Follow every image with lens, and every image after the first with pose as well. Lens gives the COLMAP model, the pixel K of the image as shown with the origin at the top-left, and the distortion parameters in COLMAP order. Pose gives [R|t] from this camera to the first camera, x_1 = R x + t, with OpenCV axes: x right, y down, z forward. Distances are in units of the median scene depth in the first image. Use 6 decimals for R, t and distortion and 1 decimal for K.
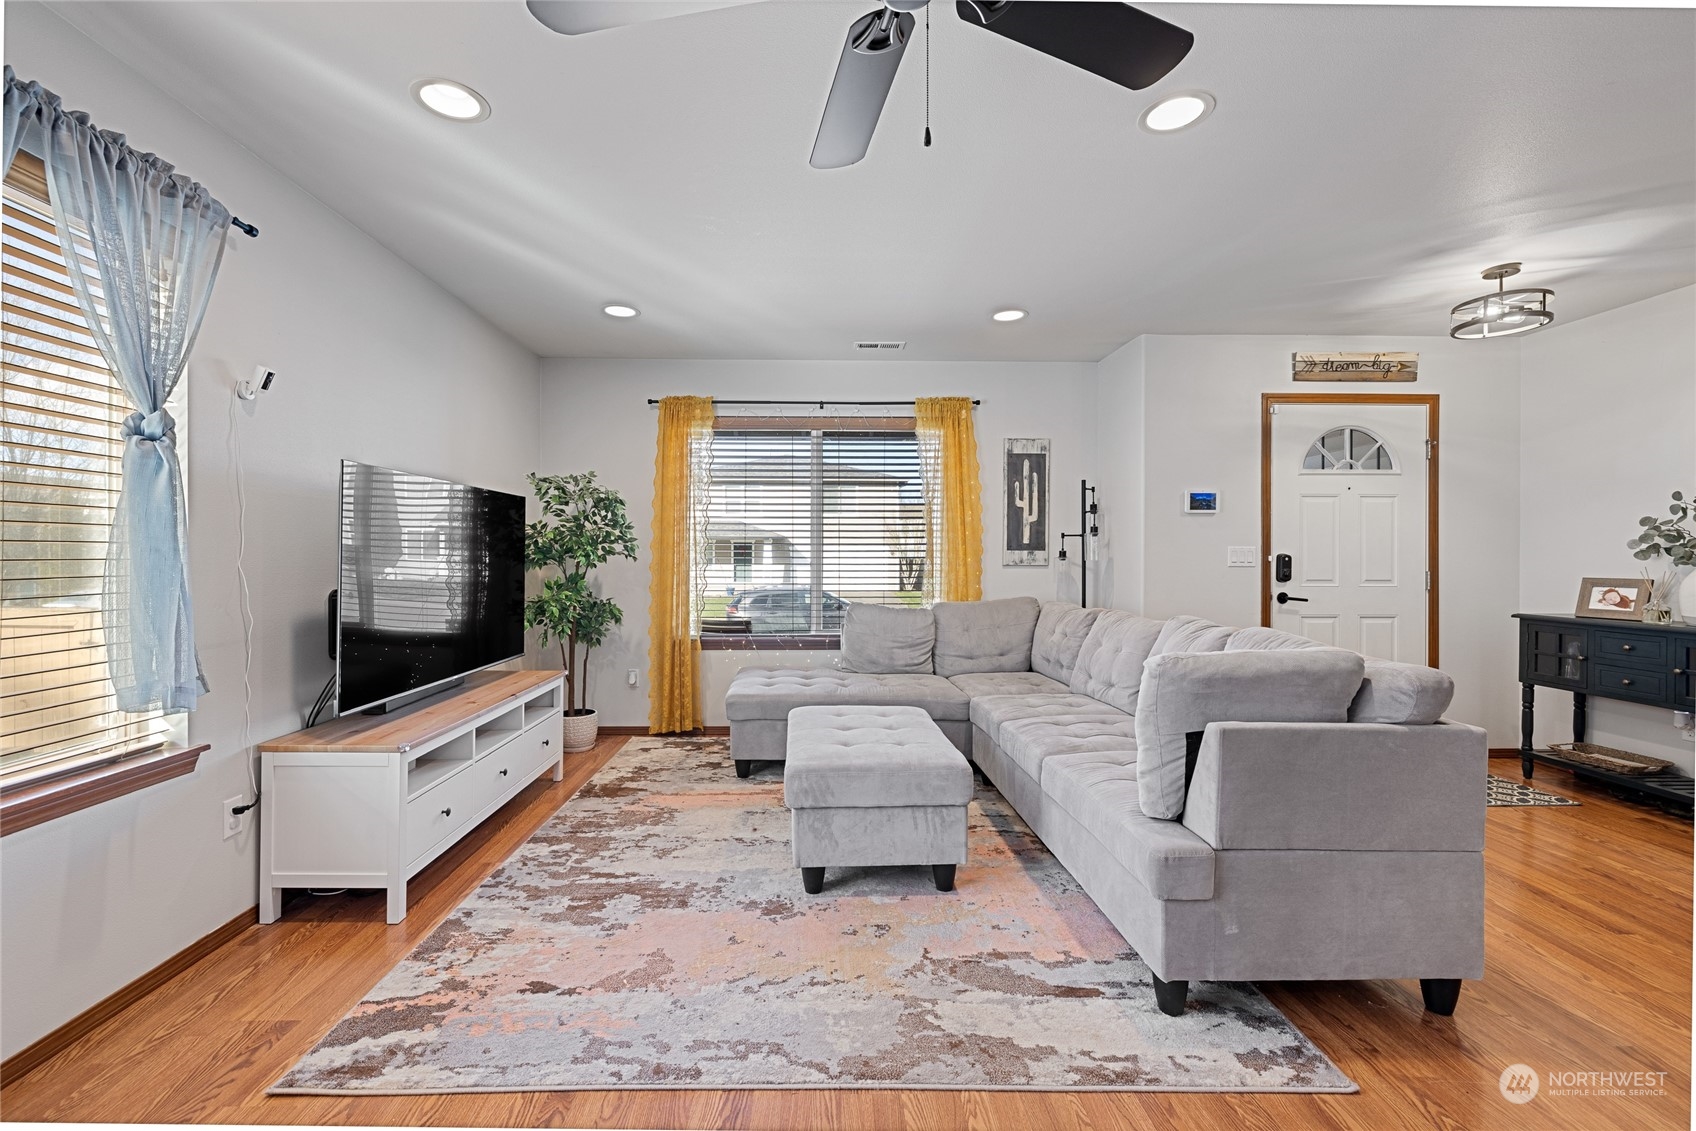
lens RADIAL K [[718.0, 0, 827.6], [0, 718.0, 561.2], [0, 0, 1]] dist [0.002345, 0.000547]
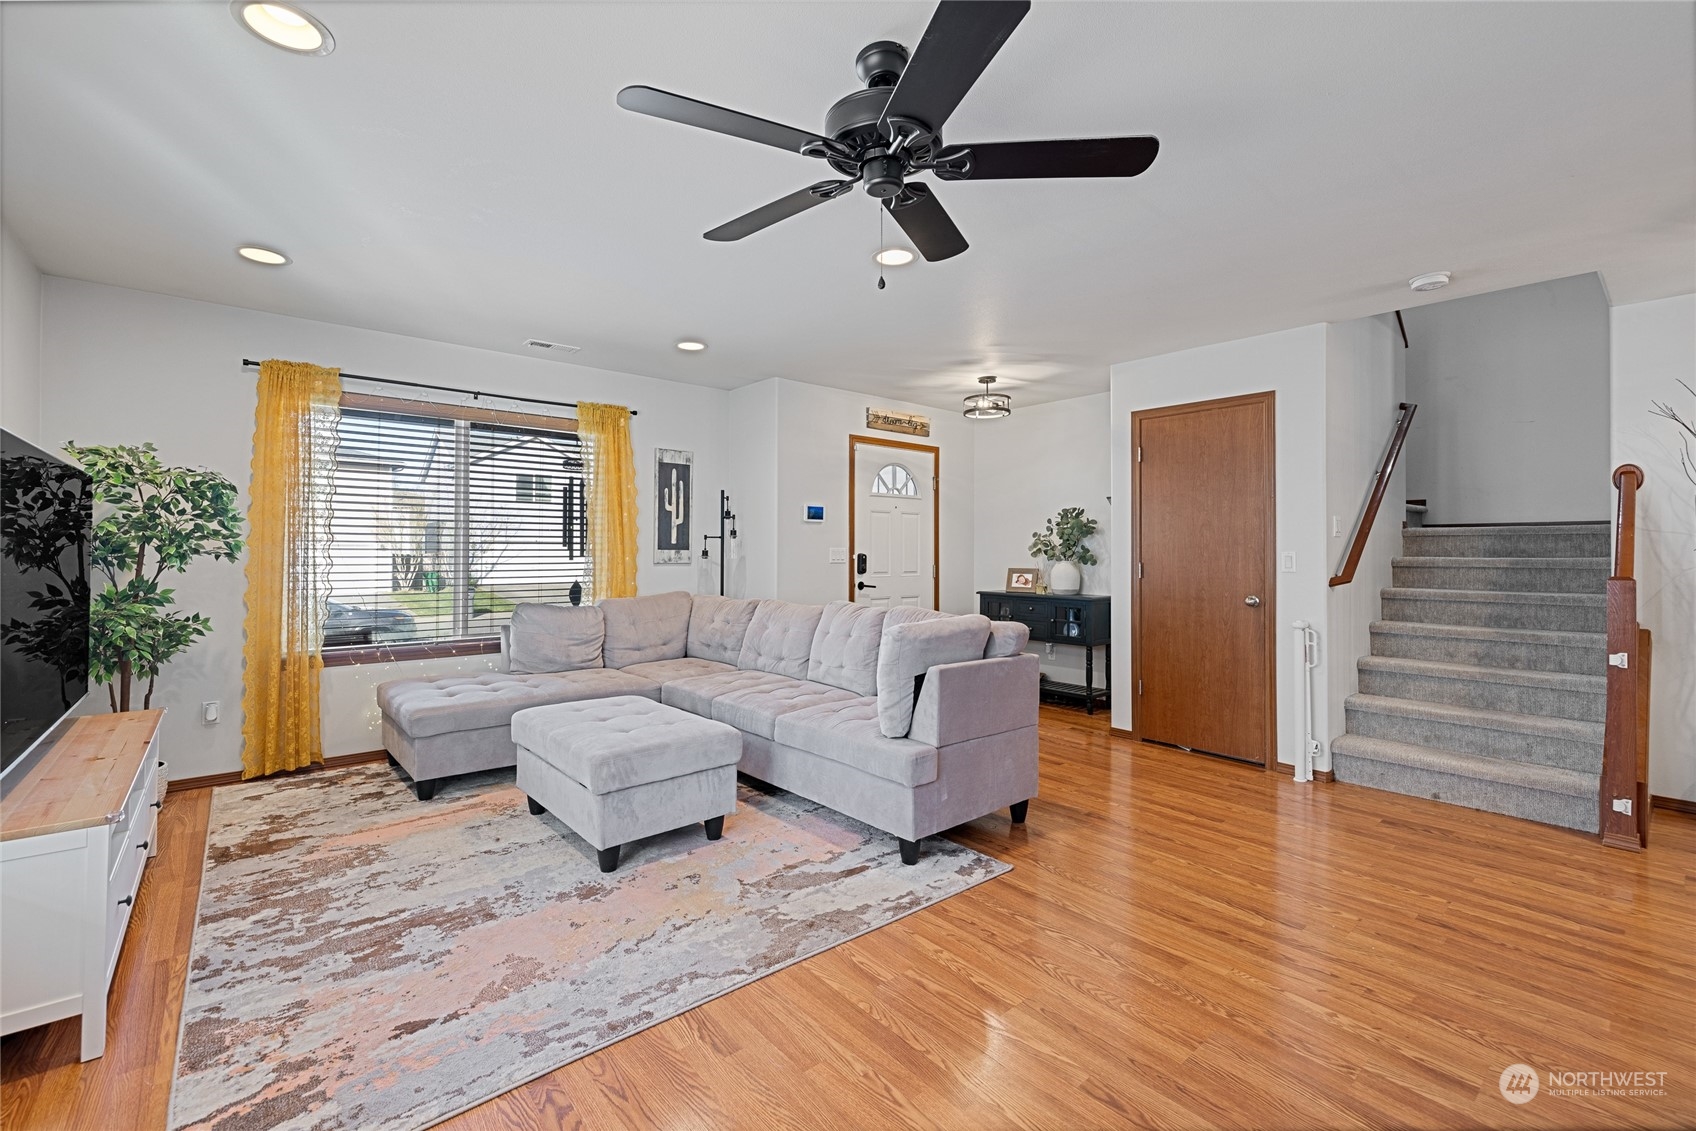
lens RADIAL K [[718.0, 0, 827.6], [0, 718.0, 561.2], [0, 0, 1]] dist [0.002345, 0.000547]
pose [[0.782777, -0.007375, 0.622259, -0.350015], [0.003049, 0.999963, 0.008015, -0.008865], [-0.622295, -0.004377, 0.782770, -0.036506]]
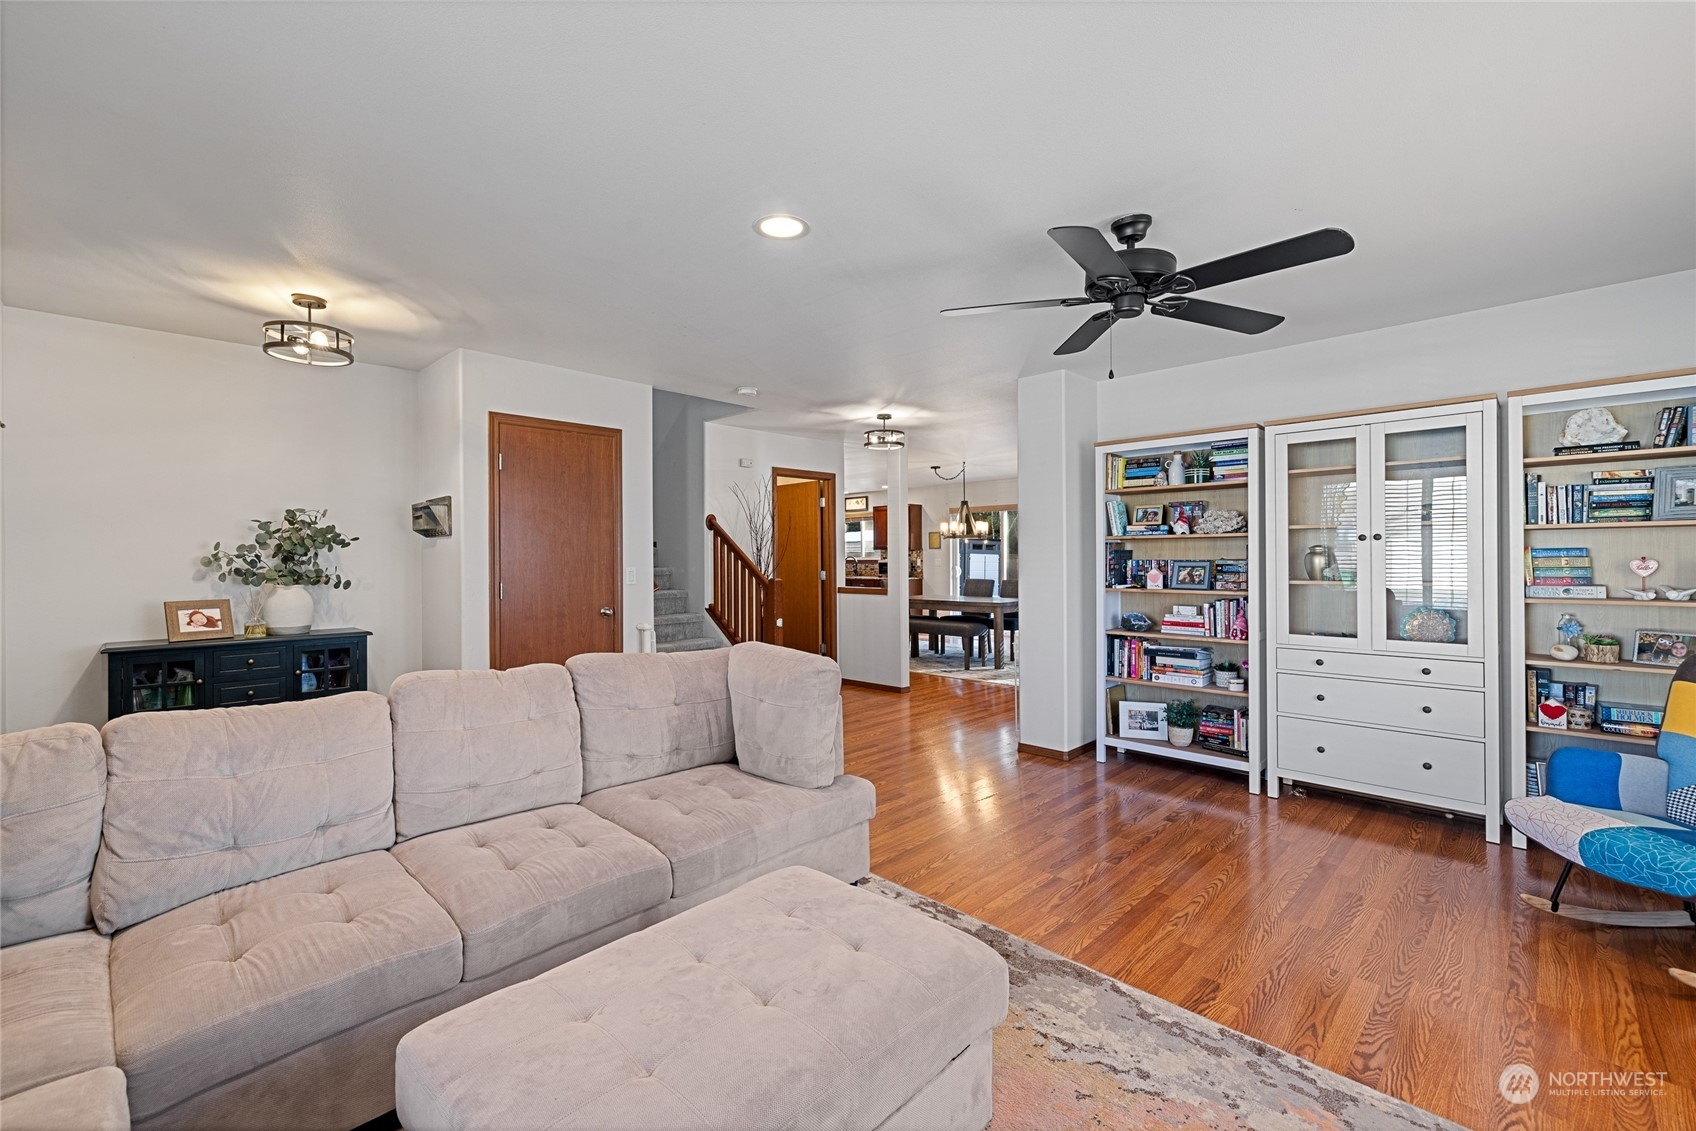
lens RADIAL K [[718.0, 0, 827.6], [0, 718.0, 561.2], [0, 0, 1]] dist [0.002345, 0.000547]
pose [[-0.692502, -0.001841, 0.721414, -0.305633], [0.010231, 0.999871, 0.012373, -0.040069], [-0.721344, 0.015949, -0.692394, 1.193682]]
